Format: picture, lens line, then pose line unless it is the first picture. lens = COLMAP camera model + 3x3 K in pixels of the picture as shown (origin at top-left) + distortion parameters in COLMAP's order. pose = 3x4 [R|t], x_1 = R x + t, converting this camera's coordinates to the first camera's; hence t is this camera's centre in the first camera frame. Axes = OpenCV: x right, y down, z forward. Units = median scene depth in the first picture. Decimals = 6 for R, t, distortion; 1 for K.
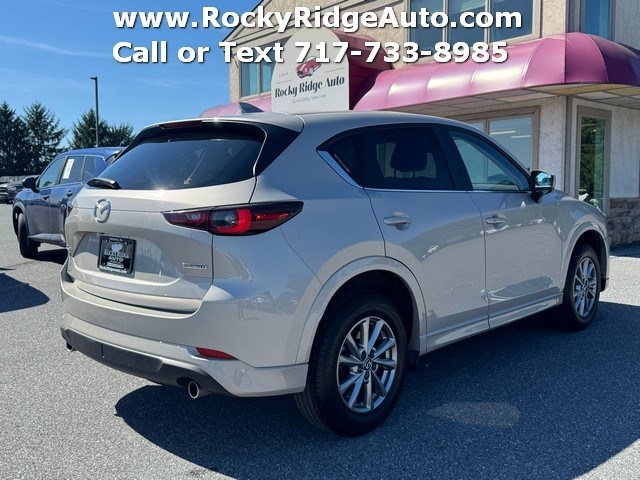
lens RADIAL K [[660.4, 0, 320.2], [0, 660.4, 238.6], [0, 0, 1]] dist [0.008290, 0.000000]
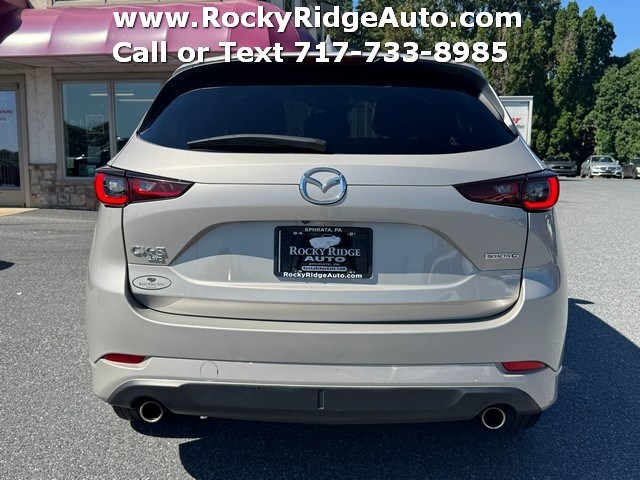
lens RADIAL K [[660.4, 0, 319.0], [0, 660.4, 238.4], [0, 0, 1]] dist [0.008290, 0.000000]
pose [[0.757591, -0.088812, 0.646660, -0.752628], [0.057372, 0.995926, 0.069566, -0.037134], [-0.650204, -0.015602, 0.759600, 0.513850]]
